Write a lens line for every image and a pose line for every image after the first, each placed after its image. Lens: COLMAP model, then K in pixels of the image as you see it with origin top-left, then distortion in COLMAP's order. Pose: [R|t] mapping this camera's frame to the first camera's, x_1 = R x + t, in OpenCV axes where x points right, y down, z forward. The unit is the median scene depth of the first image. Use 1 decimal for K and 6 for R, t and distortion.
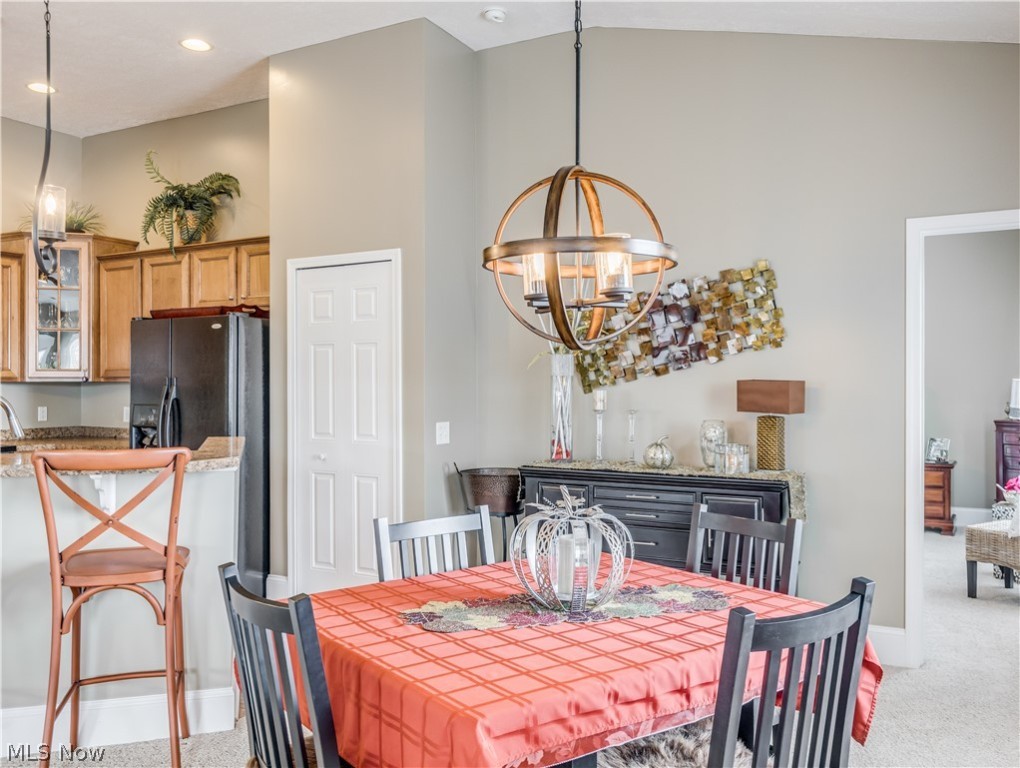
lens RADIAL K [[836.1, 0, 510.0], [0, 836.1, 384.0], [0, 0, 1]] dist [-0.005068, -0.006484]
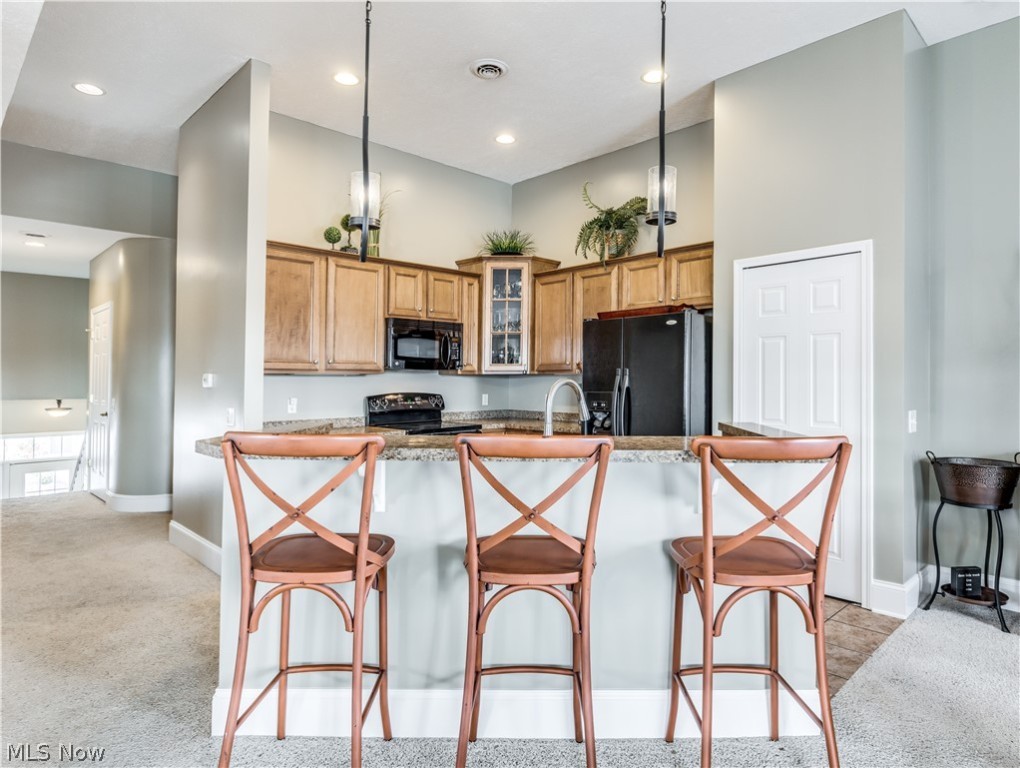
lens RADIAL K [[601.5, 0, 510.4], [0, 601.5, 360.9], [0, 0, 1]] dist [0.003217, -0.000172]
pose [[0.955339, -0.011806, -0.295275, -0.287786], [0.001967, 0.999434, -0.033595, 0.008356], [0.295504, 0.031514, 0.954821, 0.145986]]
